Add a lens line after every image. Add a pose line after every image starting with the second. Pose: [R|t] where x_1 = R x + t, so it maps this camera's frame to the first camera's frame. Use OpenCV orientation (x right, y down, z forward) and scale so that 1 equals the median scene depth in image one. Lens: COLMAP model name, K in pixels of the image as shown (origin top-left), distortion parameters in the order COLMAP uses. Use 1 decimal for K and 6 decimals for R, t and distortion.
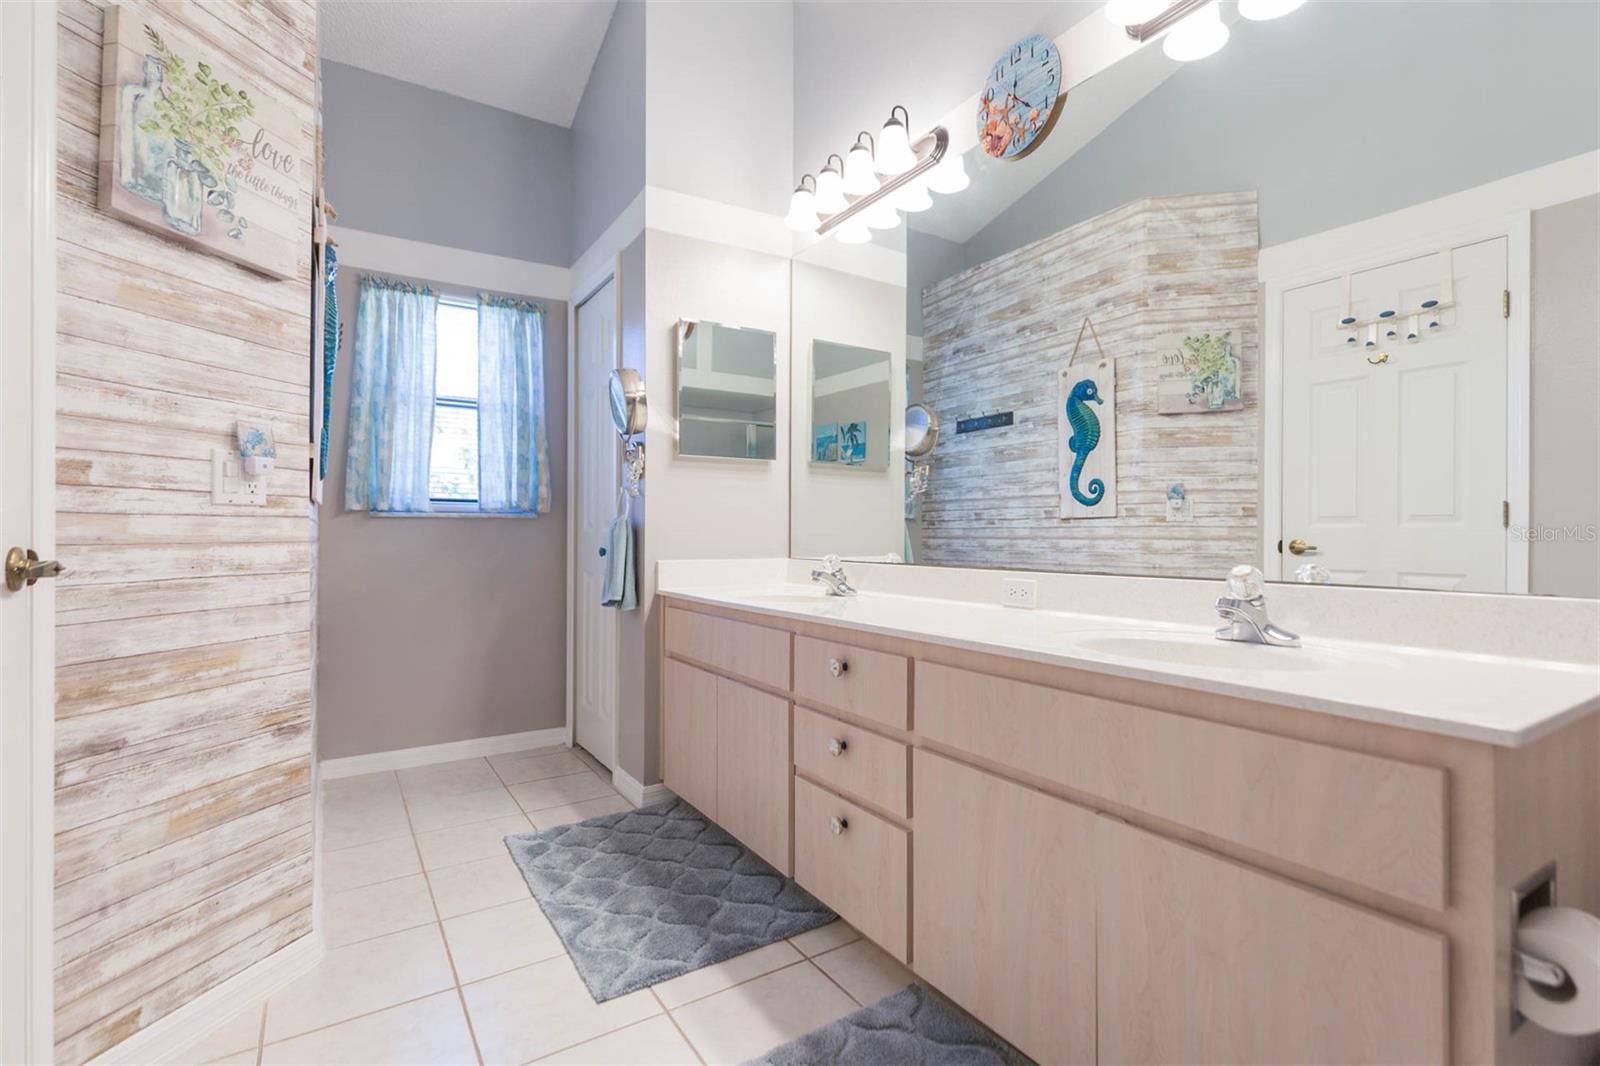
lens RADIAL K [[719.1, 0, 802.2], [0, 719.1, 527.7], [0, 0, 1]] dist [0.003641, -0.000325]
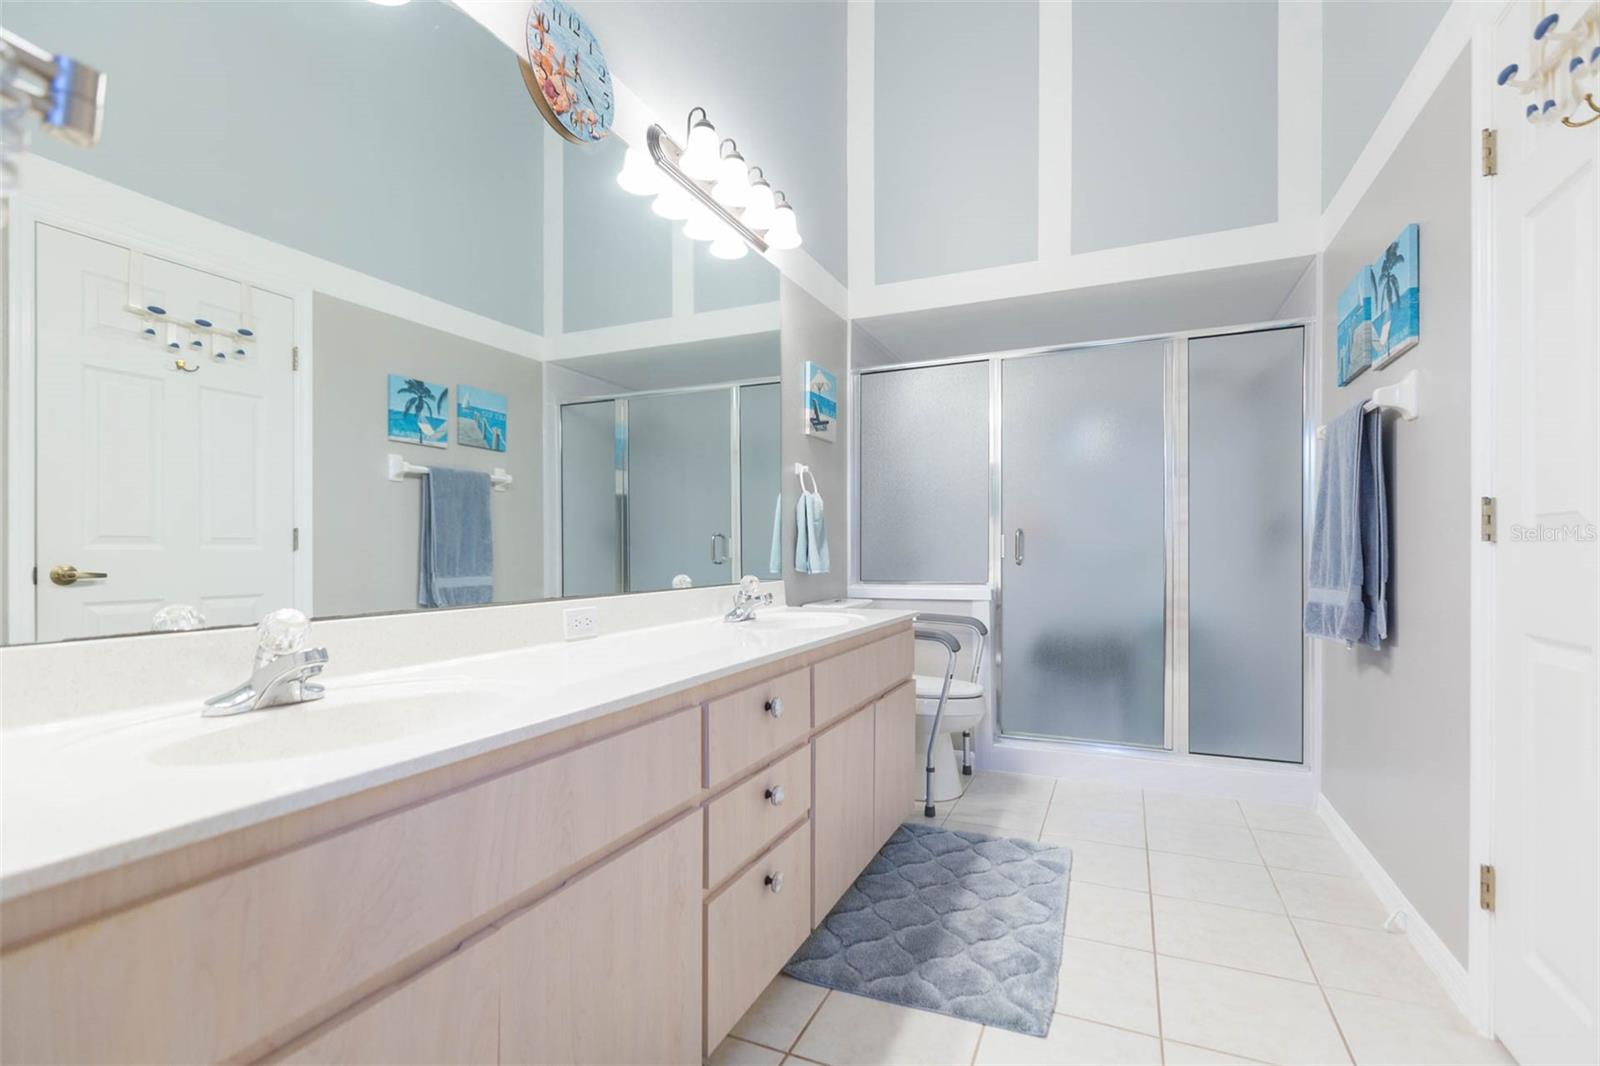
lens RADIAL K [[719.1, 0, 823.4], [0, 719.1, 551.7], [0, 0, 1]] dist [0.003641, -0.000325]
pose [[-0.564058, -0.002684, 0.825731, -0.627053], [0.000554, 0.999993, 0.003629, -0.000798], [-0.825735, 0.002504, -0.564053, 1.259563]]
